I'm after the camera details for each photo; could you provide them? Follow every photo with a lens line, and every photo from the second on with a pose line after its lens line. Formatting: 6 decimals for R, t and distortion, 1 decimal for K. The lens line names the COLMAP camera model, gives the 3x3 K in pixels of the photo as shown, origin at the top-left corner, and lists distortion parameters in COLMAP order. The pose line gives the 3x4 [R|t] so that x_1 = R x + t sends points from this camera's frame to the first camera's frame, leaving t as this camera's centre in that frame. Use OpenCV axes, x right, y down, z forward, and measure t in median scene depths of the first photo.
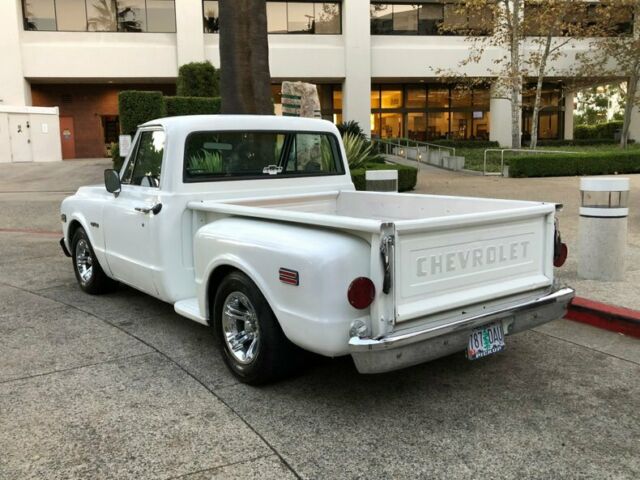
lens RADIAL K [[610.6, 0, 319.7], [0, 610.6, 234.8], [0, 0, 1]] dist [0.012774, 0.000000]
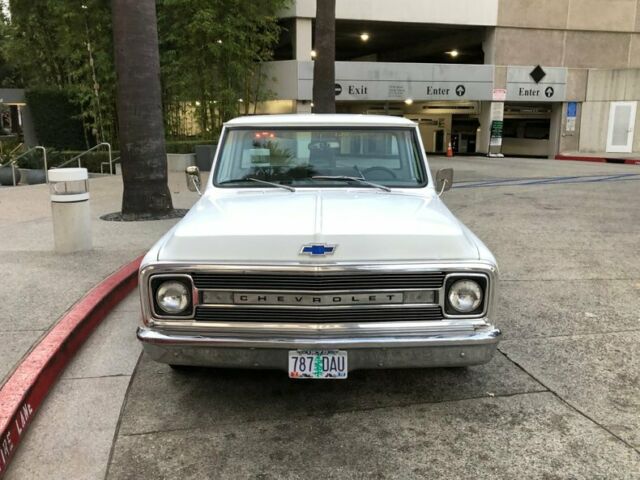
lens RADIAL K [[610.6, 0, 317.7], [0, 610.6, 237.0], [0, 0, 1]] dist [0.012774, 0.000000]
pose [[-0.787439, -0.100496, 0.608145, -0.869538], [0.098041, 0.953639, 0.284534, -0.332331], [-0.608546, 0.283677, -0.741080, 2.083594]]
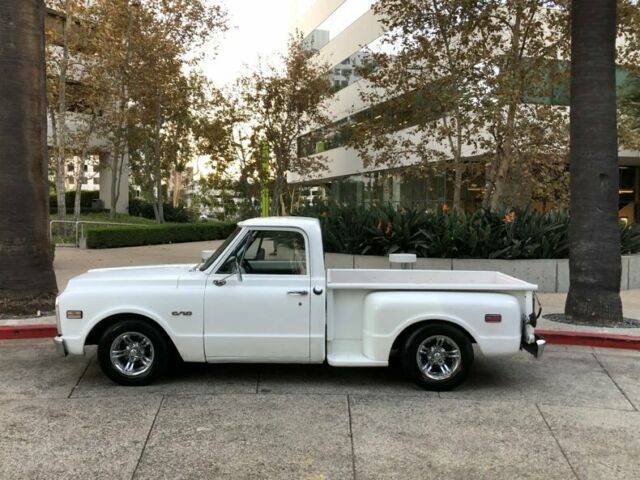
lens RADIAL K [[639.1, 0, 318.7], [0, 639.1, 238.8], [0, 0, 1]] dist [0.000402, 0.000000]
pose [[0.617551, -0.012555, 0.786431, -1.331298], [0.088535, 0.994628, -0.053644, -0.079377], [-0.781532, 0.102754, 0.615344, 0.131708]]
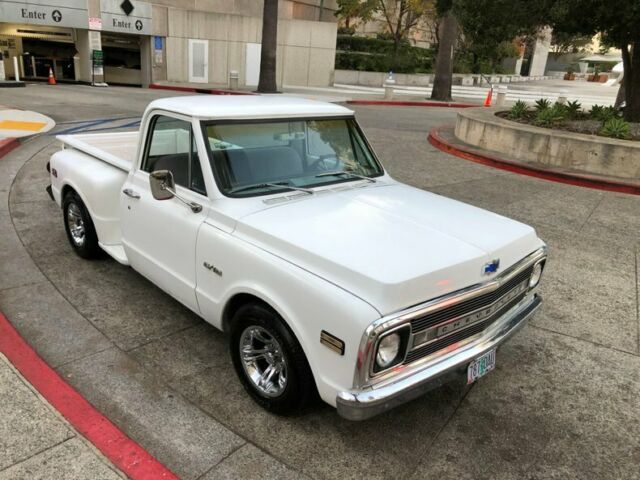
lens RADIAL K [[525.5, 0, 315.6], [0, 525.5, 236.3], [0, 0, 1]] dist [0.021189, -0.004031]
pose [[-0.994038, -0.012653, -0.108300, -0.153614], [-0.060737, 0.889133, 0.453602, -0.437965], [0.090554, 0.457475, -0.884600, 2.111624]]
